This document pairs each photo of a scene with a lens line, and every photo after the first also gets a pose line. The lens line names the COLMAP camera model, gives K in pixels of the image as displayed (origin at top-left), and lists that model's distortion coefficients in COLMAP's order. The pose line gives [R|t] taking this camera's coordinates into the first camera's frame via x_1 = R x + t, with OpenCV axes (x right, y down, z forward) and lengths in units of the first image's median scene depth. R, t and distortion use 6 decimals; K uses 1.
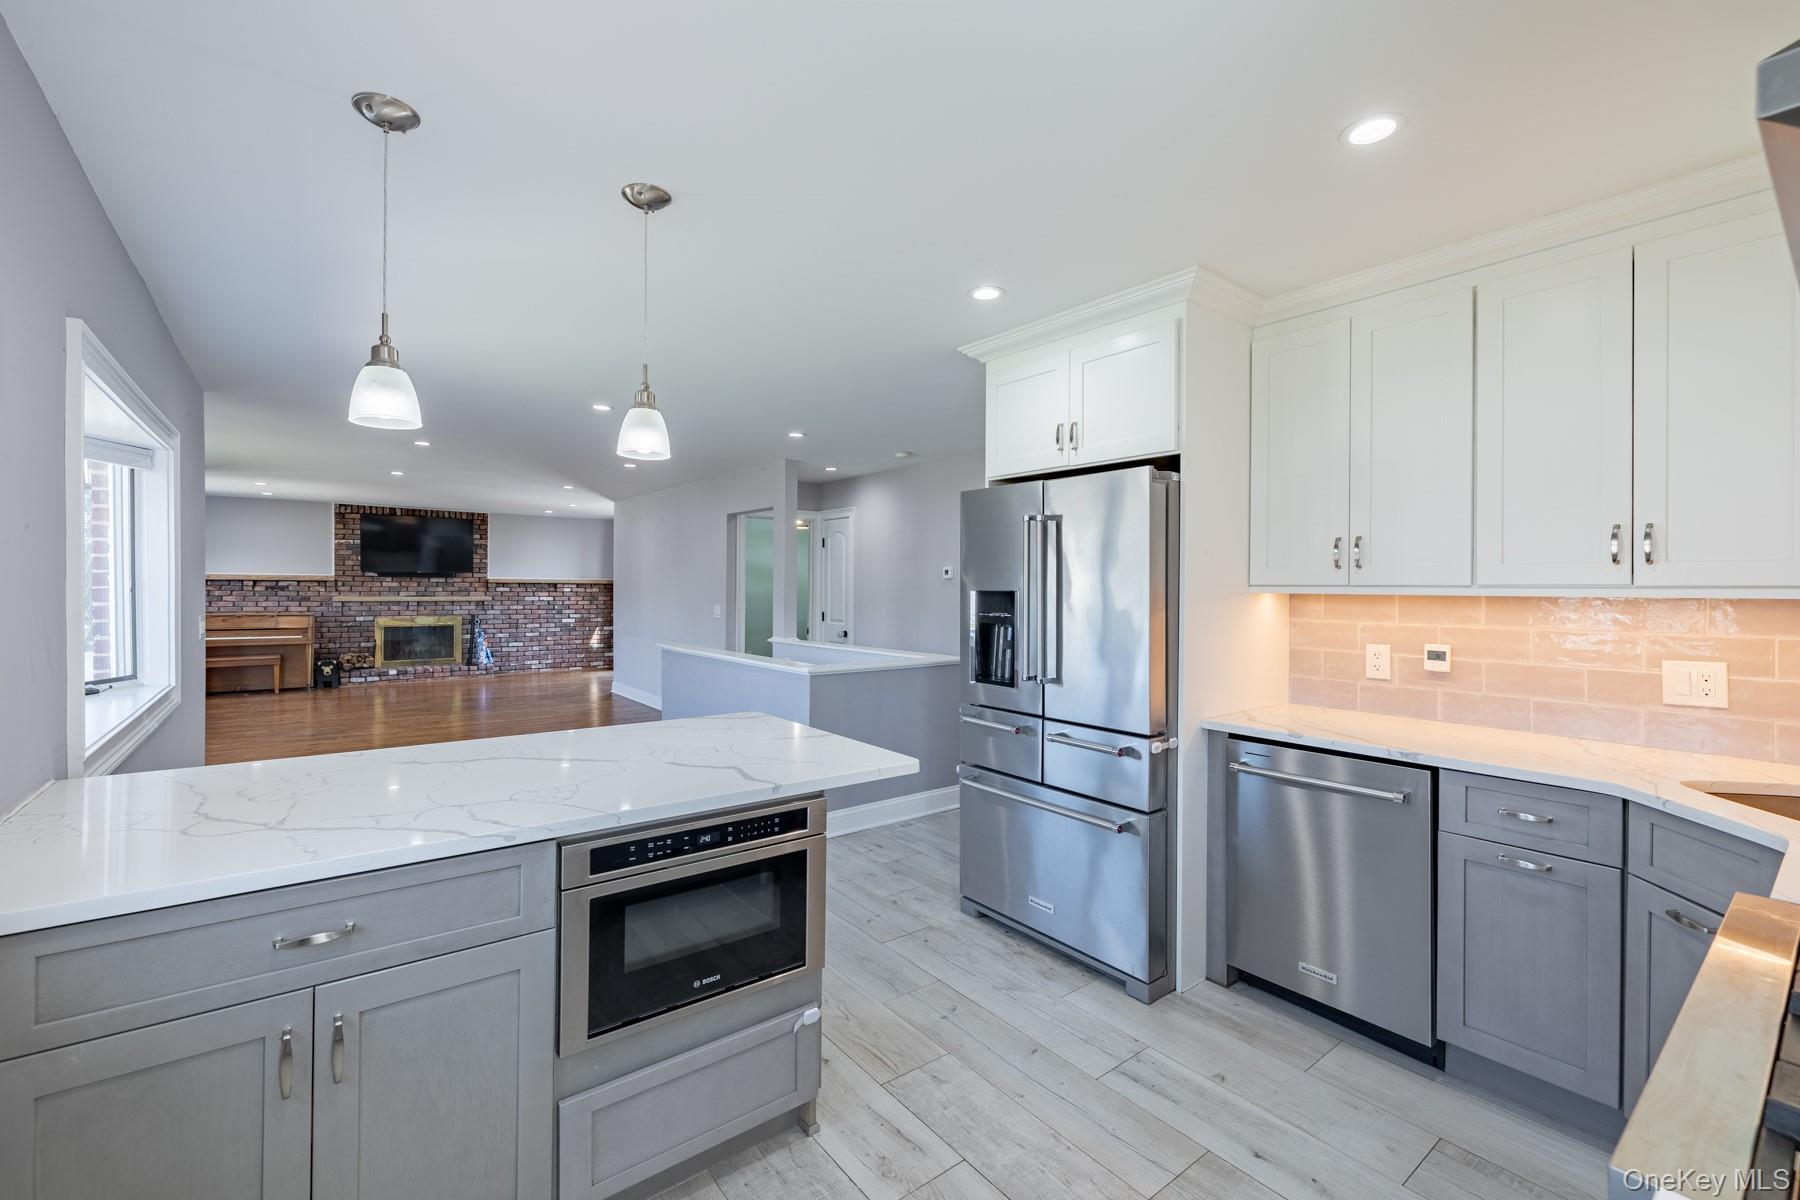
lens RADIAL K [[755.5, 0, 892.2], [0, 755.5, 596.5], [0, 0, 1]] dist [0.002396, -0.000331]
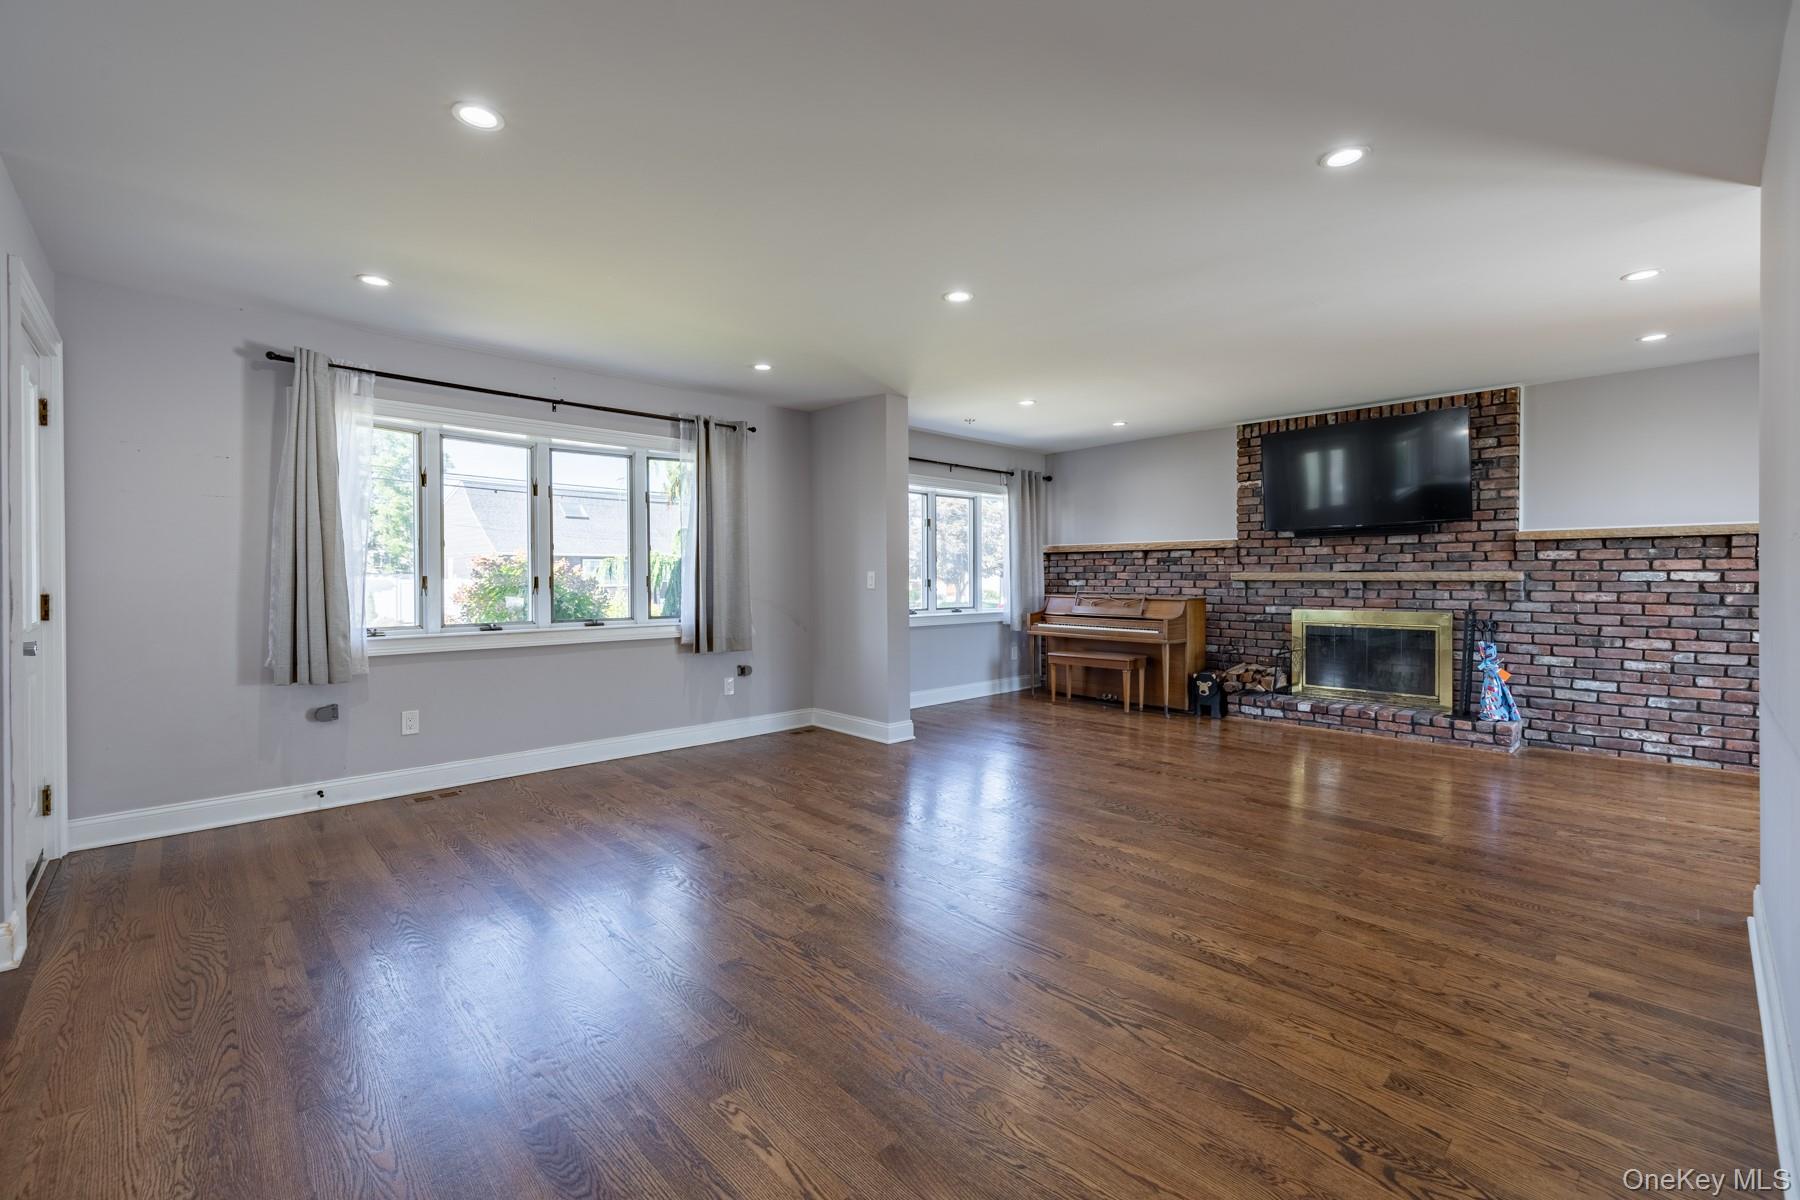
lens RADIAL K [[755.5, 0, 894.7], [0, 755.5, 584.5], [0, 0, 1]] dist [0.002396, -0.000331]
pose [[0.086853, 0.009489, -0.996176, -0.126043], [-0.000595, 0.999955, 0.009473, 0.003975], [0.996221, -0.000230, 0.086855, 0.632605]]
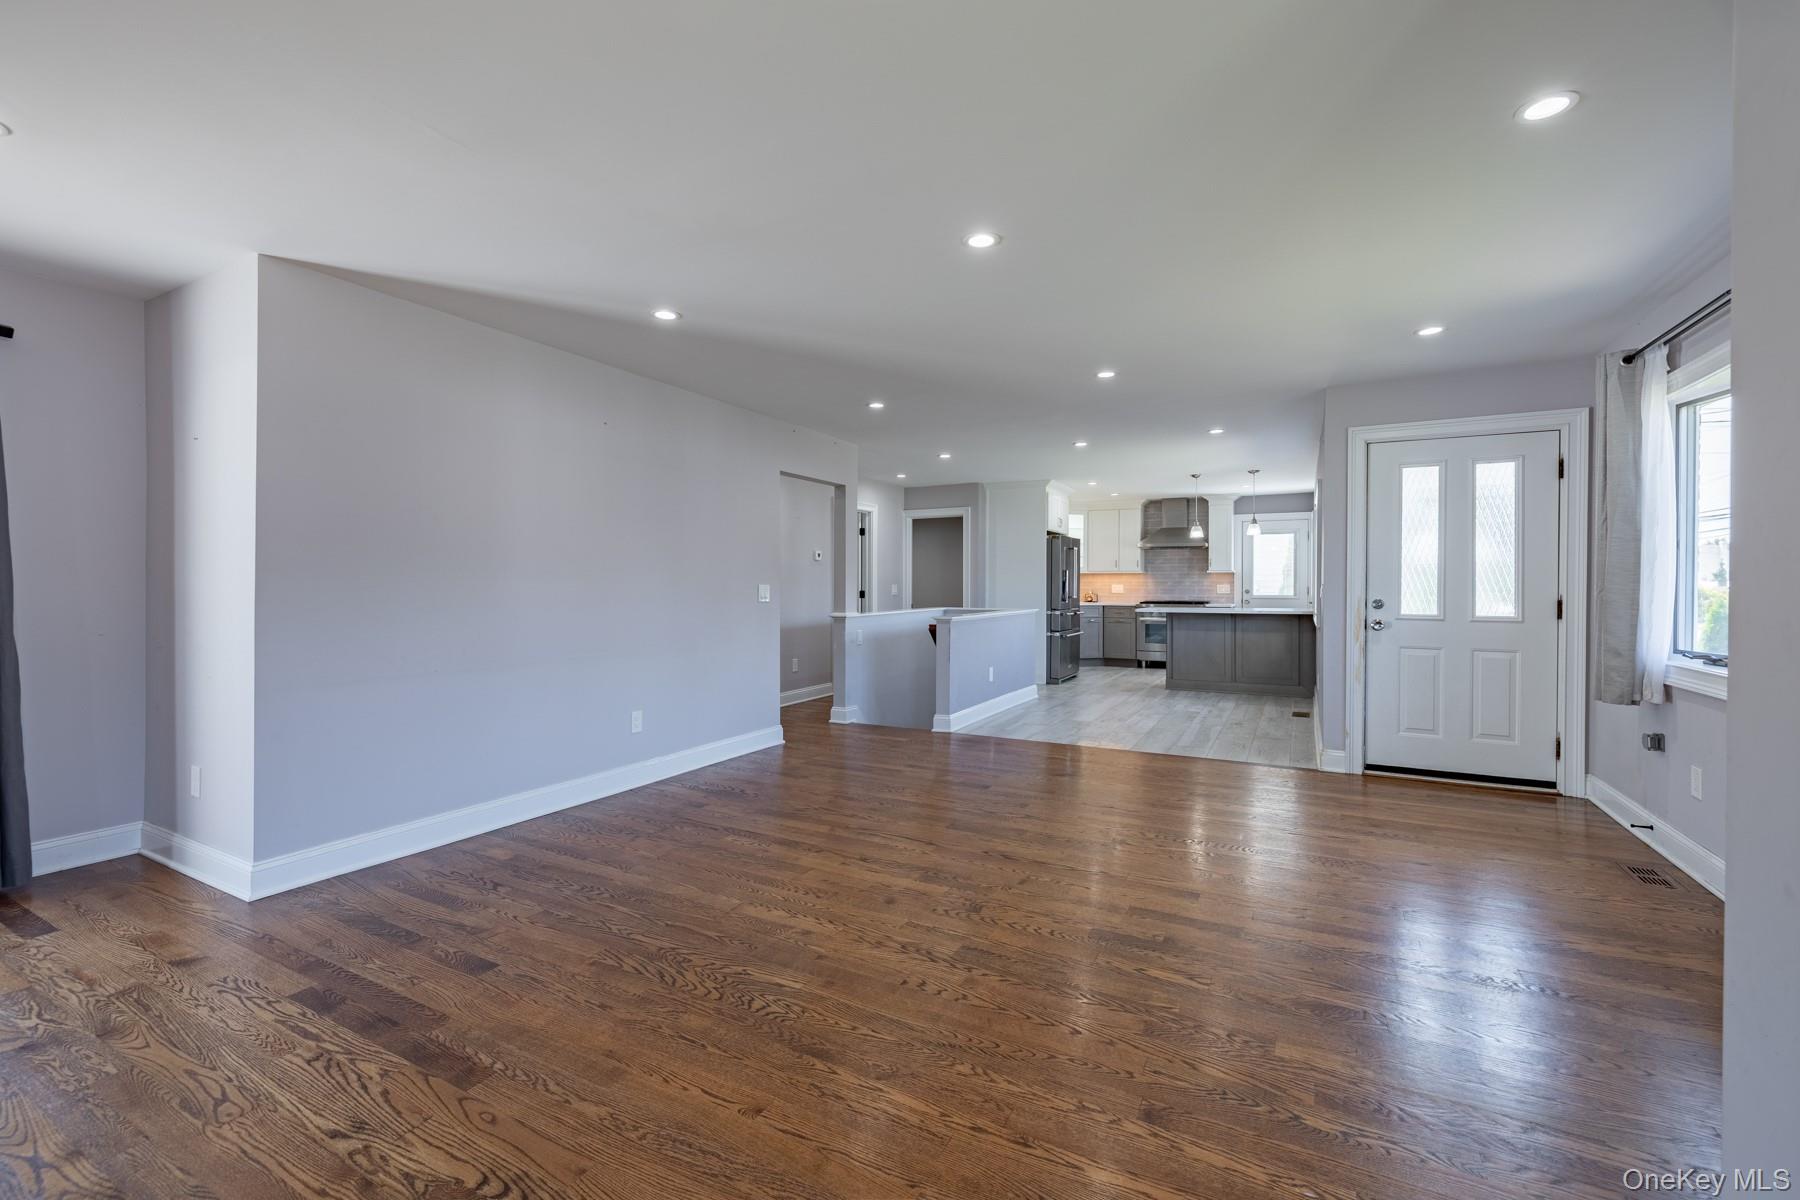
lens RADIAL K [[755.5, 0, 901.9], [0, 755.5, 594.5], [0, 0, 1]] dist [0.002396, -0.000331]
pose [[-0.403636, -0.009019, 0.914875, -1.029647], [0.001386, 0.999944, 0.010469, 0.000621], [-0.914919, 0.005493, -0.403601, 0.938601]]
